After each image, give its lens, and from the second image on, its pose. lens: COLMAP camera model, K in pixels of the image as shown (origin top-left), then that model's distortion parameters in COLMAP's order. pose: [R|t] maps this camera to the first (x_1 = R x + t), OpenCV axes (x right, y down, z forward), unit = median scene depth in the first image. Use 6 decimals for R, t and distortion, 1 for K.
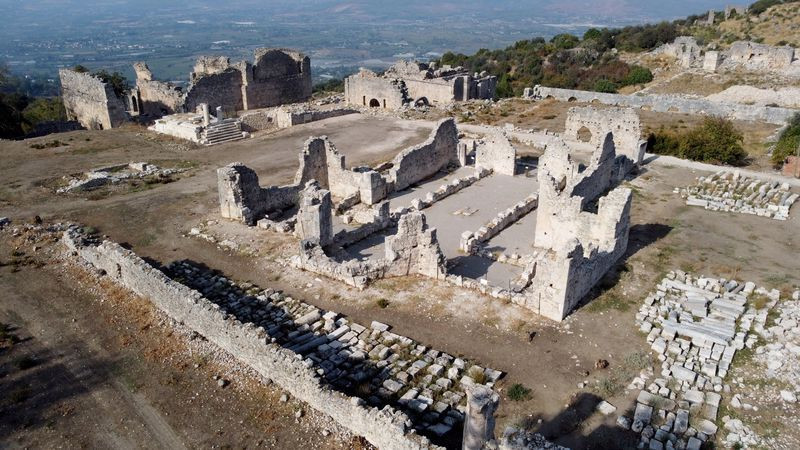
lens RADIAL K [[612.5, 0, 403.7], [0, 612.5, 226.2], [0, 0, 1]] dist [0.002509, -0.009526]
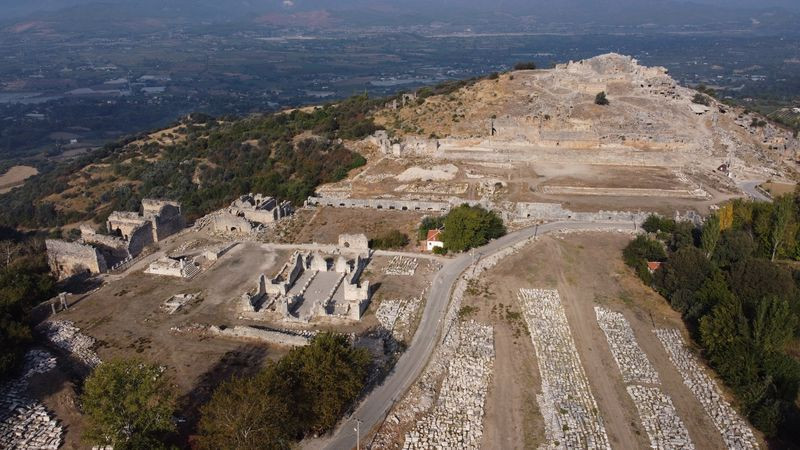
lens RADIAL K [[612.5, 0, 399.0], [0, 612.5, 226.7], [0, 0, 1]] dist [0.002509, -0.009526]
pose [[0.905775, -0.159664, 0.392529, -0.197006], [0.164742, 0.986114, 0.020961, -0.098063], [-0.390425, 0.045680, 0.919501, -0.566905]]
